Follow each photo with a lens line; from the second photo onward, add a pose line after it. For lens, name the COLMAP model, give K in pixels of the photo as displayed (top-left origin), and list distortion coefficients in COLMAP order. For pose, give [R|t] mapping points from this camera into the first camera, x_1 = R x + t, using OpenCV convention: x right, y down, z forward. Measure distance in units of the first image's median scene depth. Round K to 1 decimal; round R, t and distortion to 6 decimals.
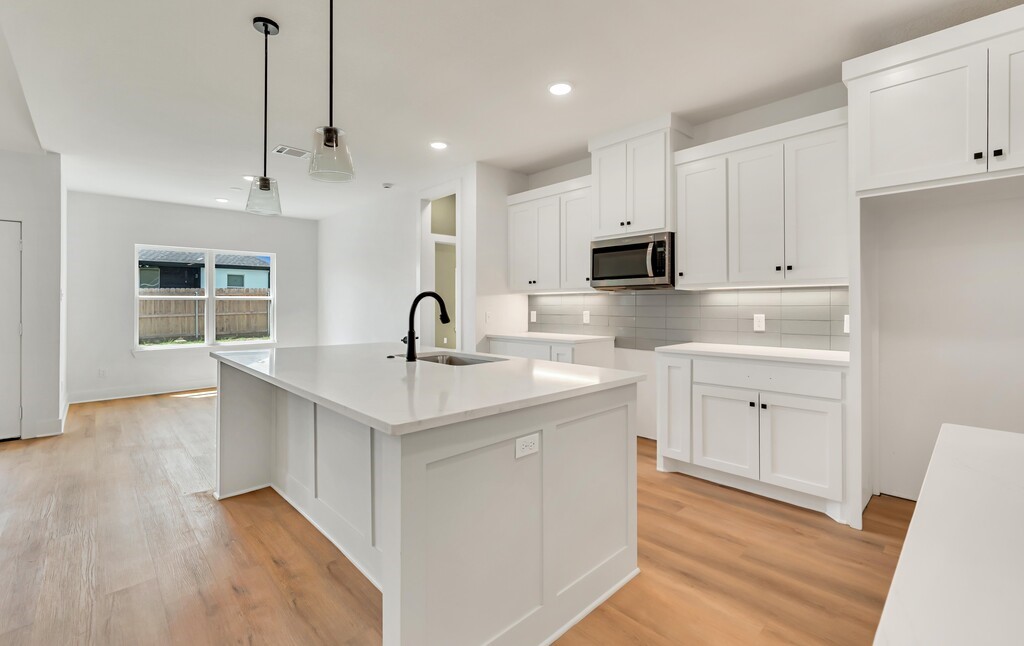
lens RADIAL K [[444.6, 0, 529.3], [0, 444.6, 304.5], [0, 0, 1]] dist [-0.002245, -0.000048]
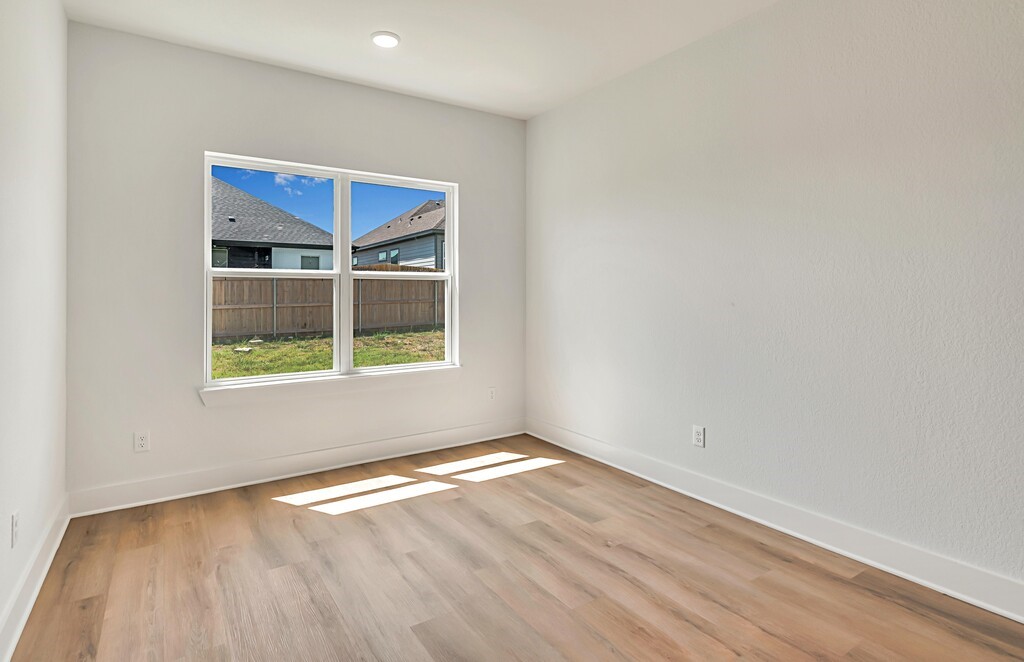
lens RADIAL K [[518.9, 0, 507.4], [0, 518.9, 296.0], [0, 0, 1]] dist [0.000530, 0.000006]
pose [[0.981277, 0.004443, -0.192553, -0.203123], [-0.003925, 0.999988, 0.003074, 0.002717], [0.192564, -0.002260, 0.981282, 0.226598]]
